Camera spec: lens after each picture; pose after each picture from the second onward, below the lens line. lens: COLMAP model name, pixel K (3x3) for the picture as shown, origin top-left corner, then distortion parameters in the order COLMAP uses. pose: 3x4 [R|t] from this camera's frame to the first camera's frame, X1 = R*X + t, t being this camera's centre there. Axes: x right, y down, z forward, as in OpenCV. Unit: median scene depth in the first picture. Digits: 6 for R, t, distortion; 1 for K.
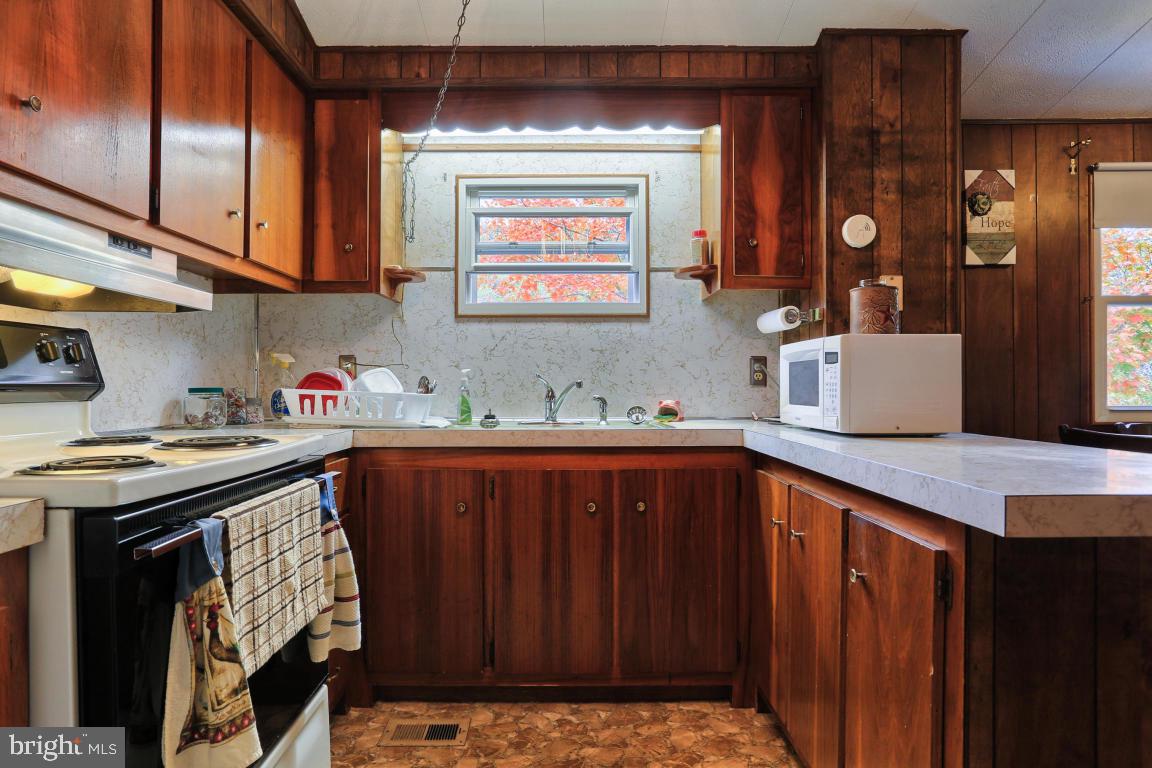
lens RADIAL K [[666.3, 0, 574.7], [0, 666.3, 387.4], [0, 0, 1]] dist [-0.020554, 0.011823]
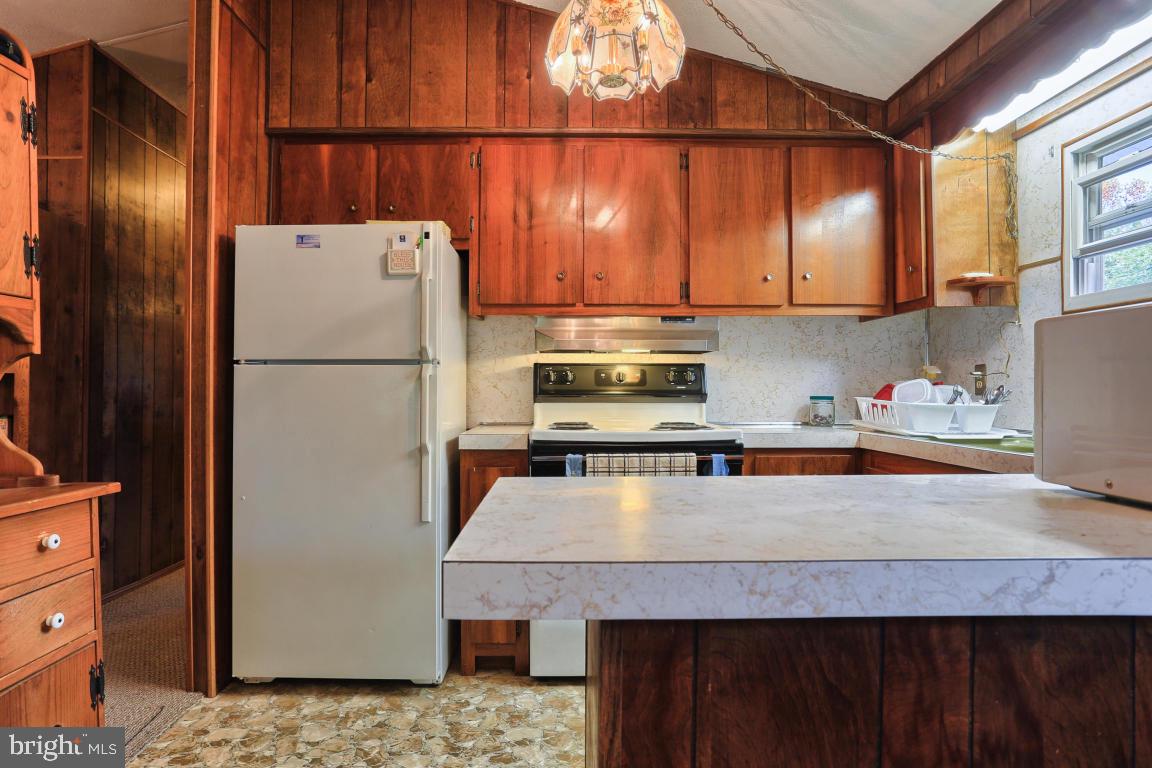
lens RADIAL K [[666.3, 0, 570.2], [0, 666.3, 385.2], [0, 0, 1]] dist [-0.020554, 0.011823]
pose [[0.013927, 0.000528, -0.999903, 0.655976], [0.003494, 0.999994, 0.000577, -0.019972], [0.999897, -0.003502, 0.013926, 0.374175]]
